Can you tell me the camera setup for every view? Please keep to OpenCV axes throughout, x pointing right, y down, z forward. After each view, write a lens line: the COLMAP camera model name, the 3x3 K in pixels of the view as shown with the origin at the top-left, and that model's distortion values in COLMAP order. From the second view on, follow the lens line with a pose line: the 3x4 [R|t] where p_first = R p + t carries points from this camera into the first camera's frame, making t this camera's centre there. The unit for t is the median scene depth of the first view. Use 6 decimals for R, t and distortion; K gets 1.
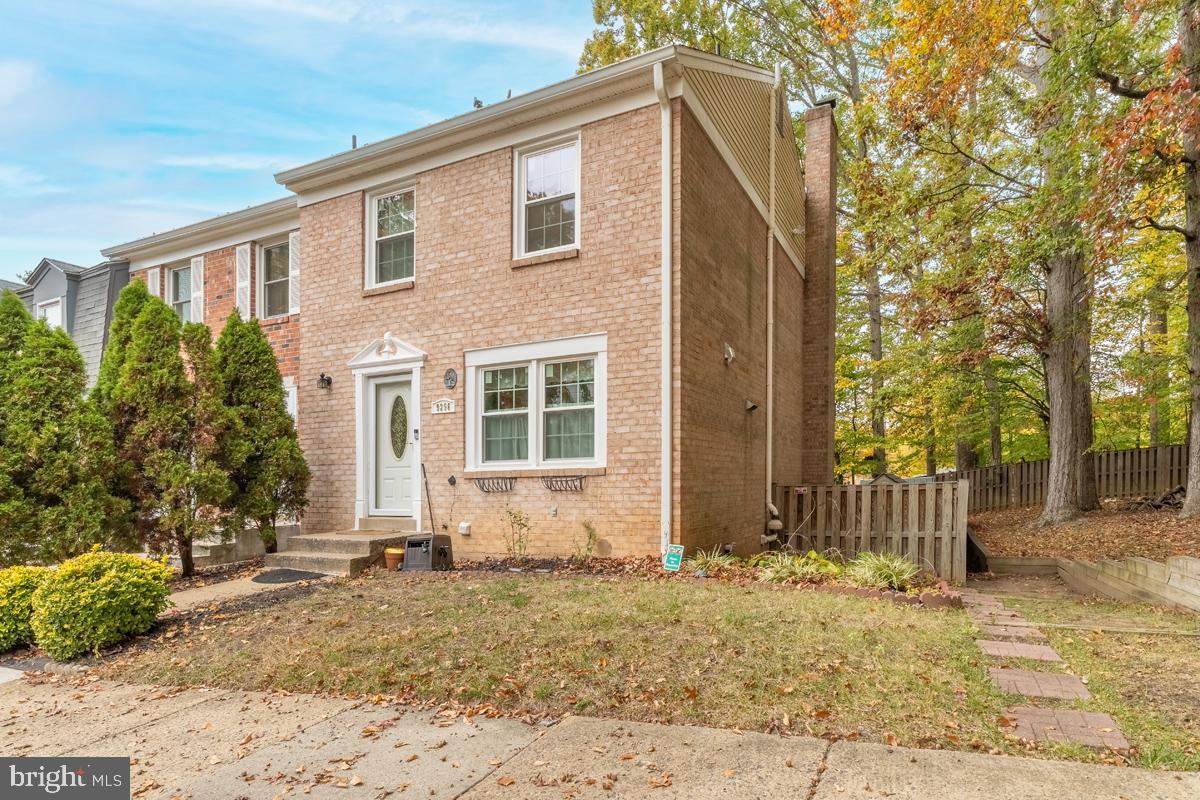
lens RADIAL K [[588.7, 0, 644.5], [0, 588.7, 446.1], [0, 0, 1]] dist [-0.004970, -0.000409]
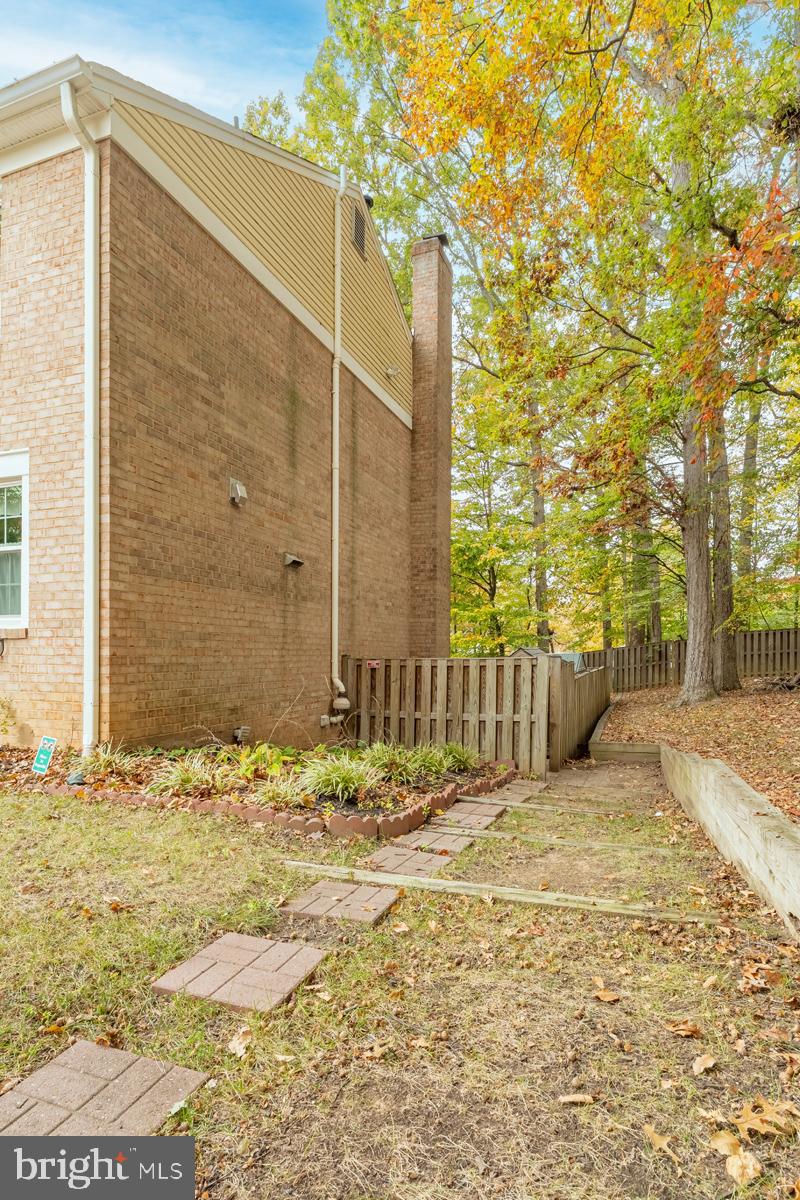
lens RADIAL K [[588.7, 0, 396.1], [0, 588.7, 601.7], [0, 0, 1]] dist [-0.004970, -0.000409]
pose [[0.995802, 0.027966, 0.087154, 0.296883], [-0.025663, 0.999294, -0.027439, 0.009521], [-0.087859, 0.025087, 0.995817, 0.183187]]
